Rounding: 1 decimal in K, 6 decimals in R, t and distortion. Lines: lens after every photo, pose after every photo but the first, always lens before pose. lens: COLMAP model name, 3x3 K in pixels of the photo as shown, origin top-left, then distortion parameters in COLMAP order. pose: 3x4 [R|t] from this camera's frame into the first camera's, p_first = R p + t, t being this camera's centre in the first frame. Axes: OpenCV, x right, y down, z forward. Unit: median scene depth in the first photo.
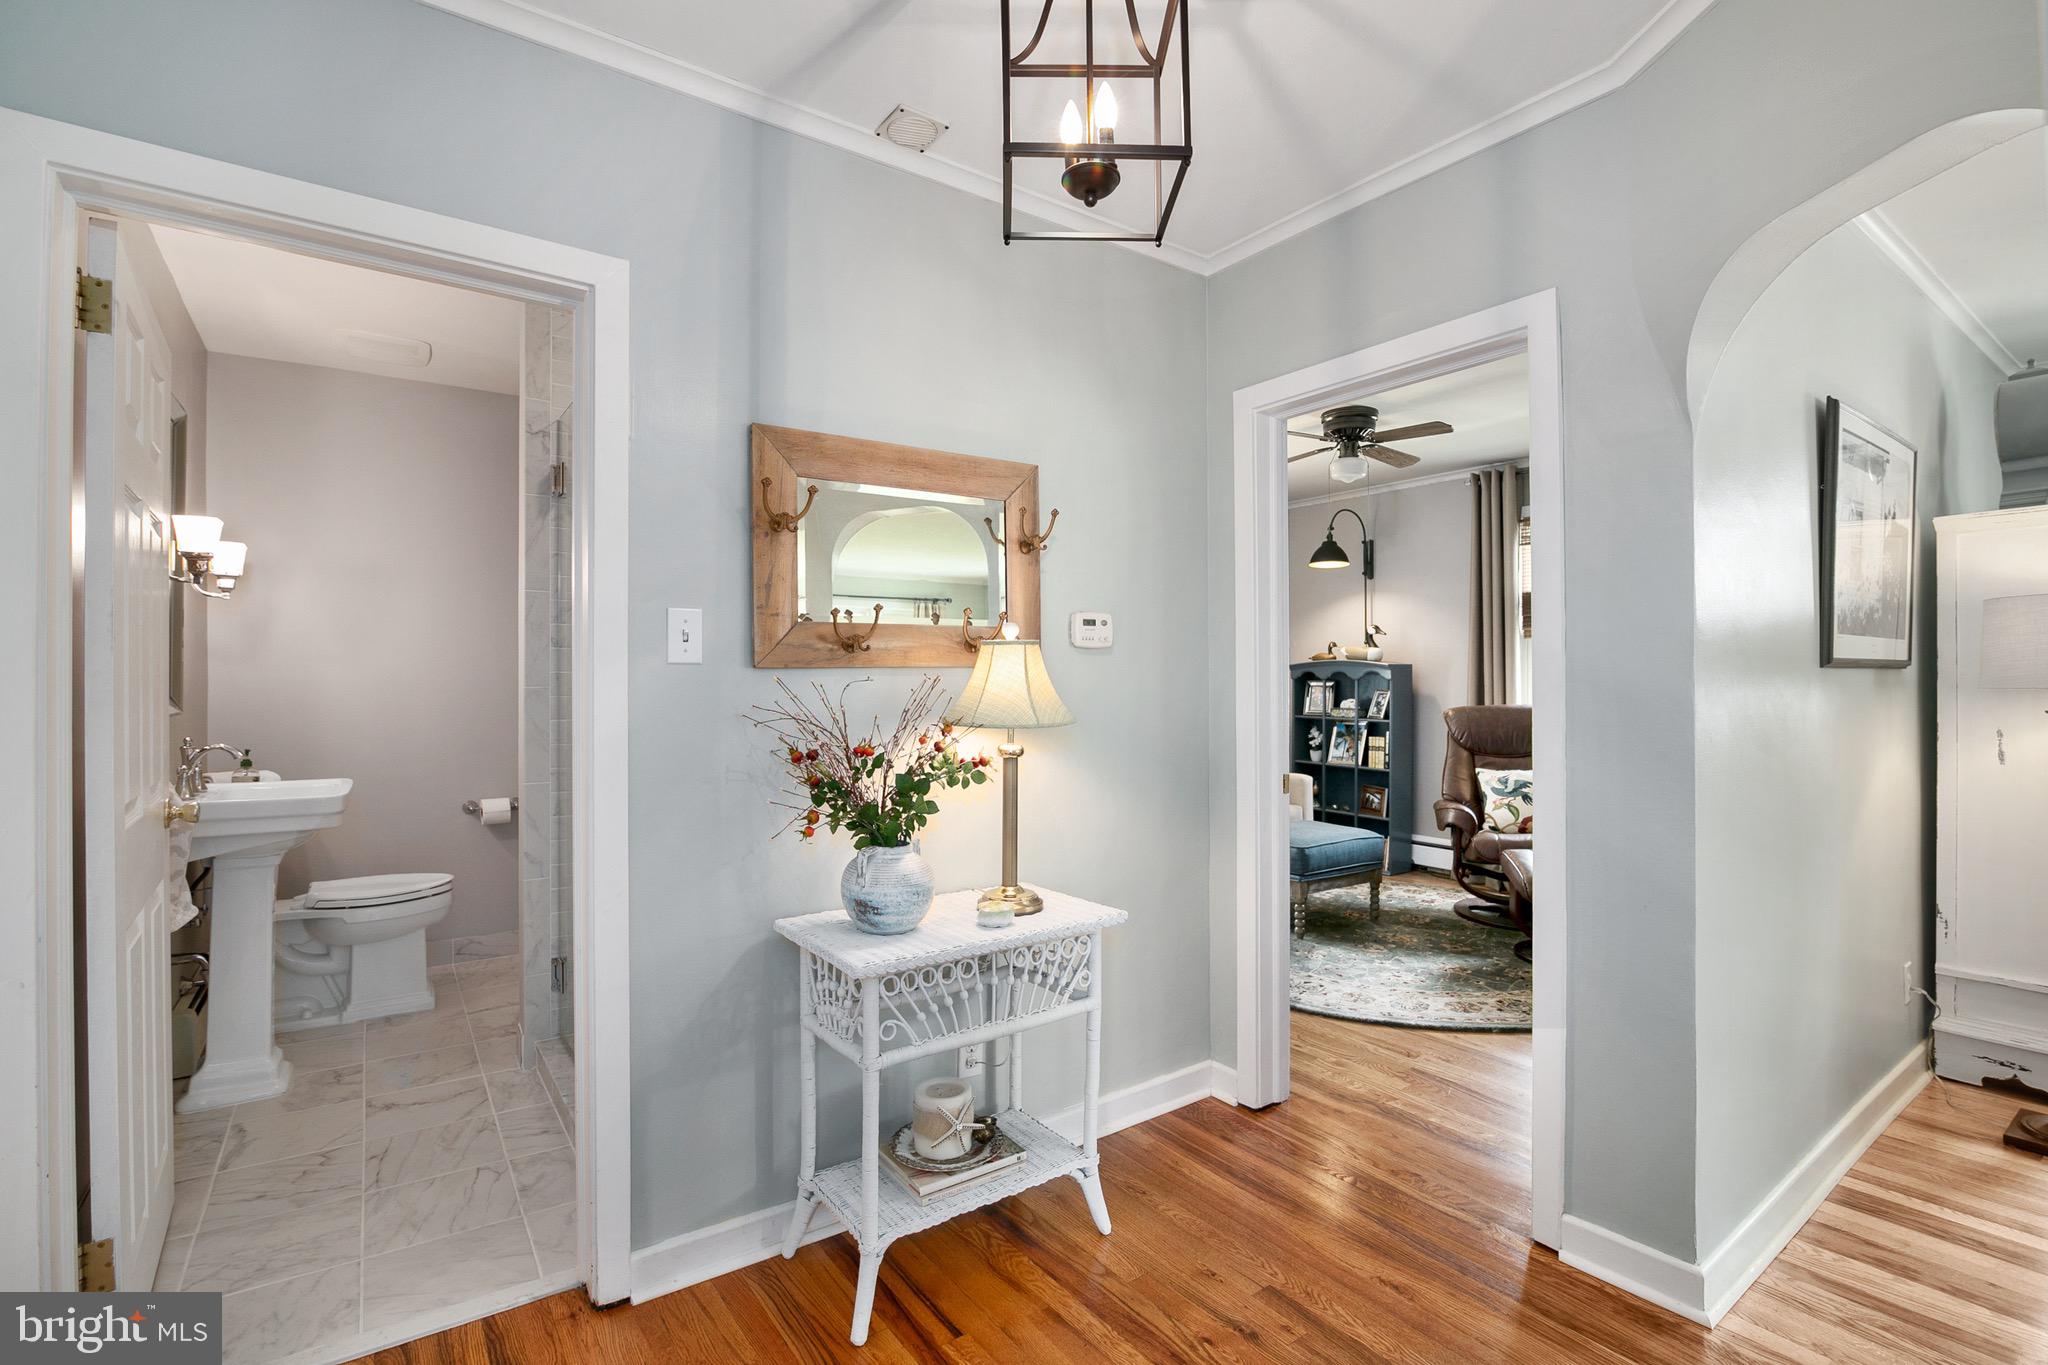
lens RADIAL K [[944.4, 0, 1024.5], [0, 944.4, 676.5], [0, 0, 1]] dist [-0.019865, 0.000393]
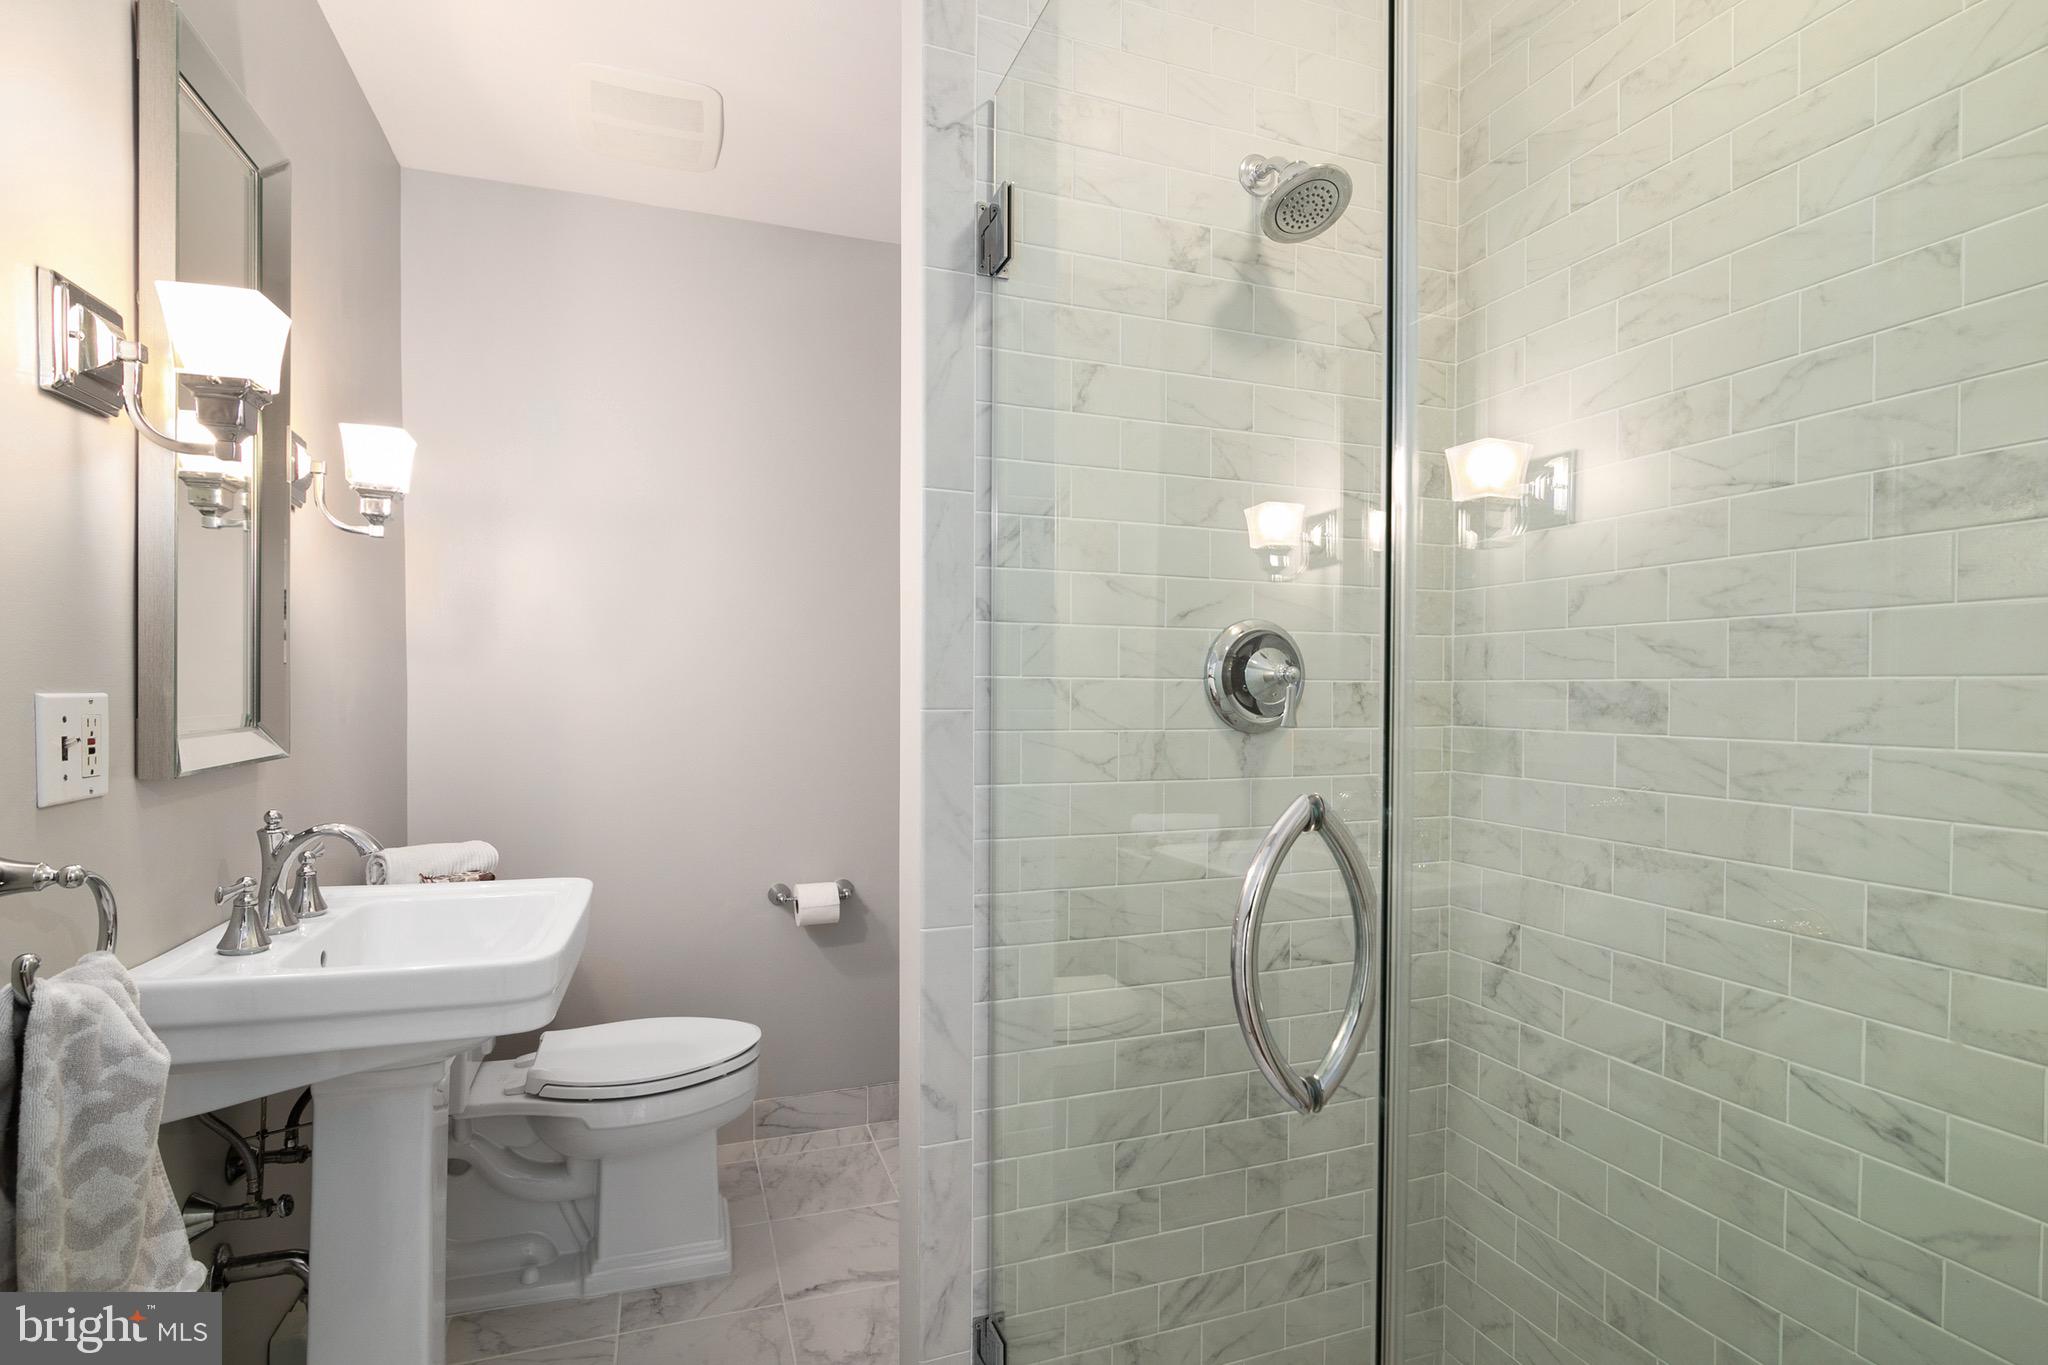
lens RADIAL K [[985.4, 0, 1018.5], [0, 985.4, 710.0], [0, 0, 1]] dist [0.000192, 0.000932]
pose [[0.964893, 0.010244, -0.262445, -0.361275], [-0.004739, 0.999755, 0.021603, 0.000833], [0.262602, -0.019601, 0.964705, 0.555892]]
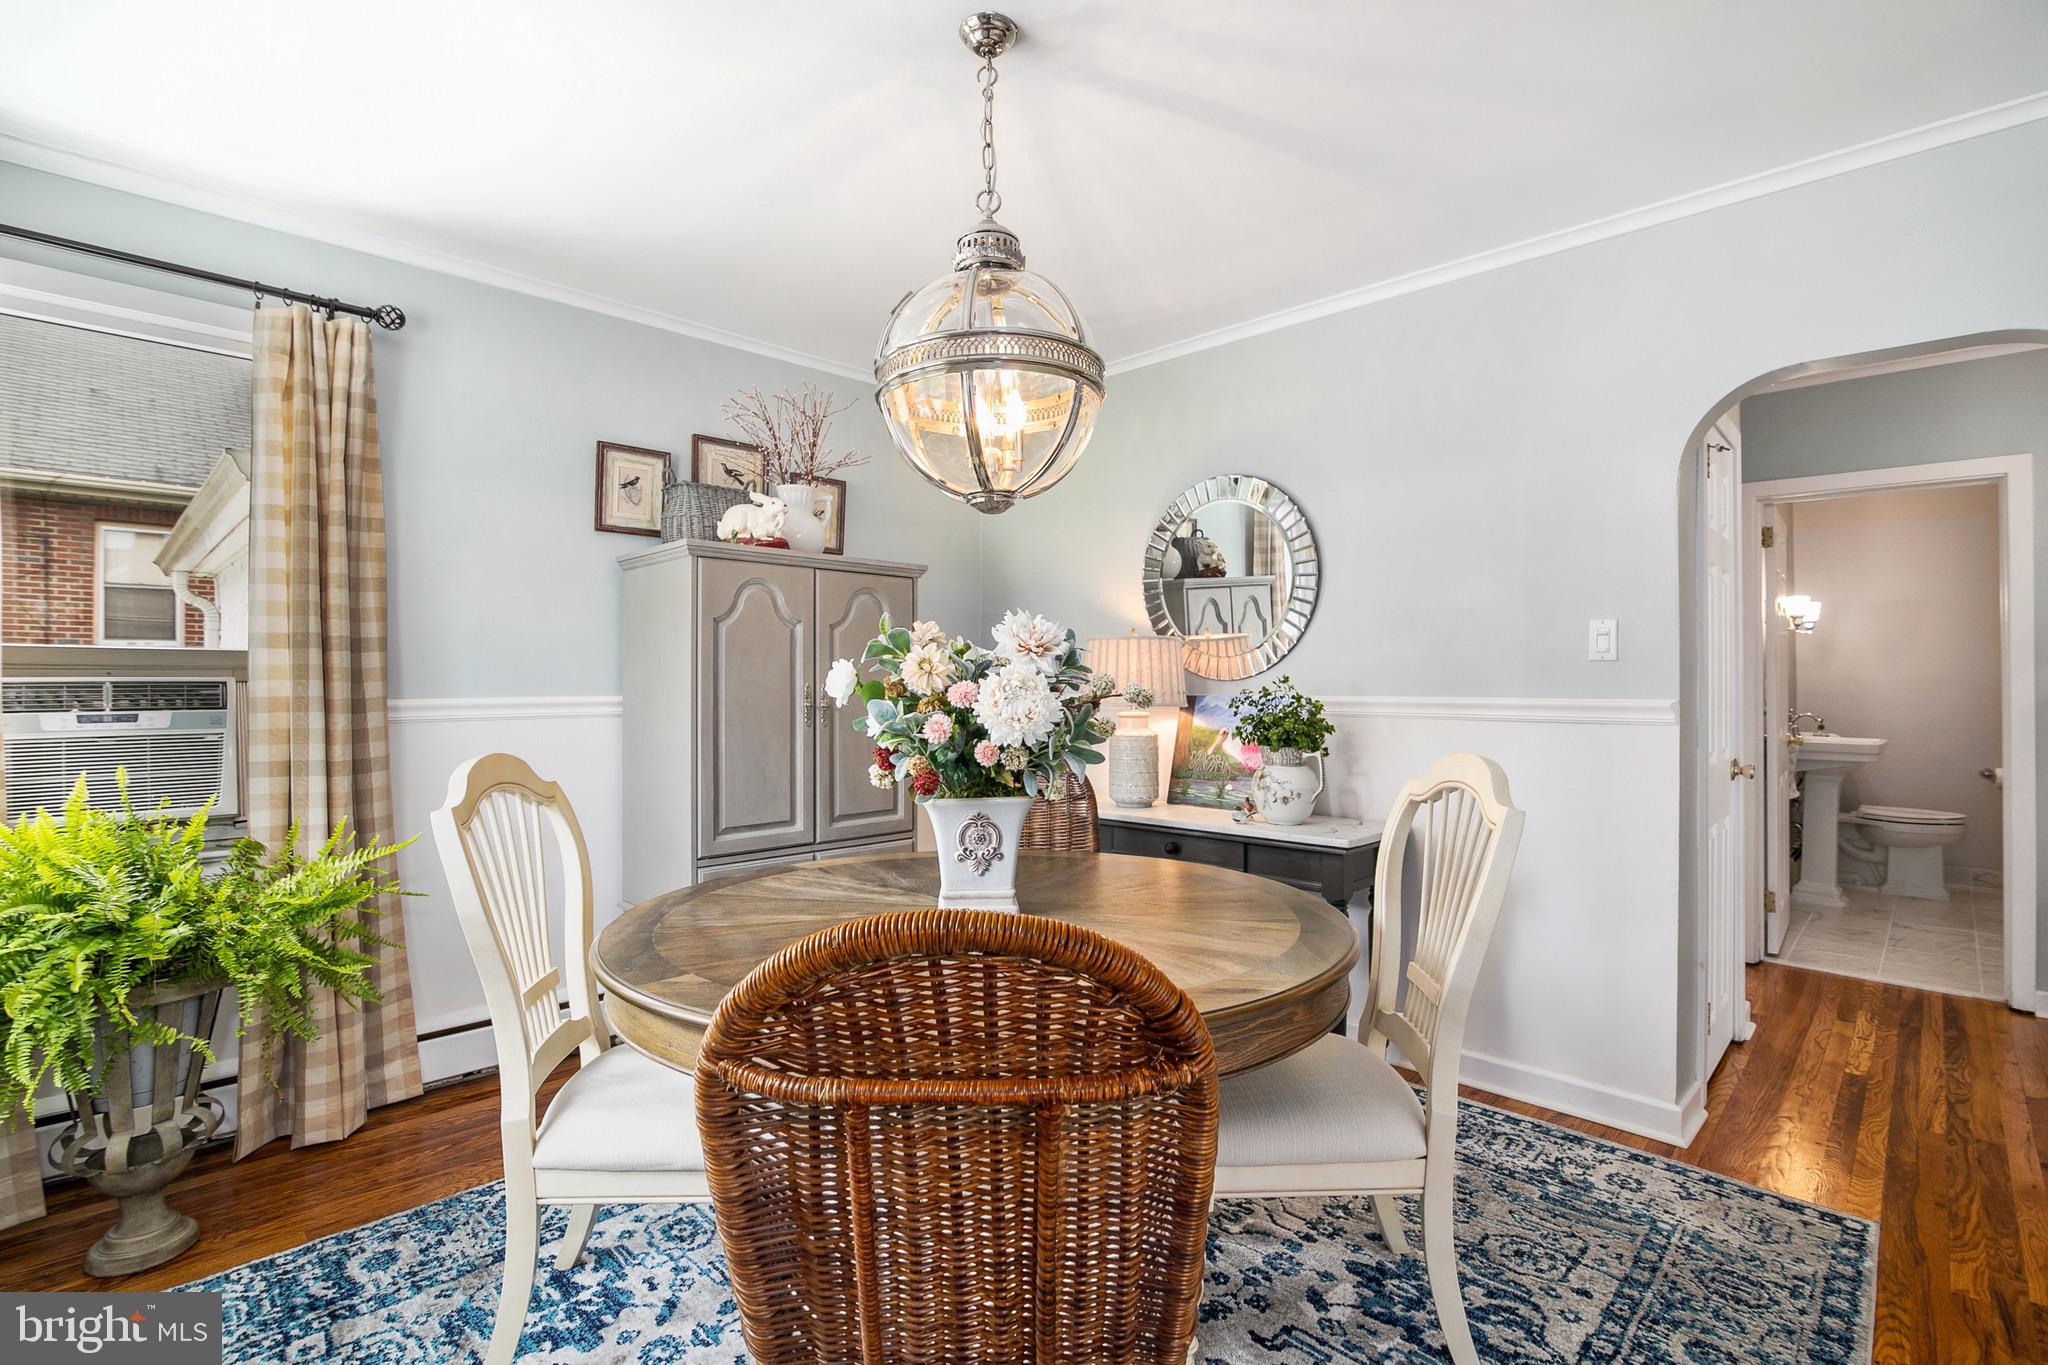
lens RADIAL K [[944.4, 0, 1024.5], [0, 944.4, 676.5], [0, 0, 1]] dist [-0.019865, 0.000393]
pose [[0.179364, -0.004678, -0.983772, 0.636399], [0.007867, 0.999964, -0.003321, -0.007991], [0.983751, -0.007143, 0.179394, -0.810704]]
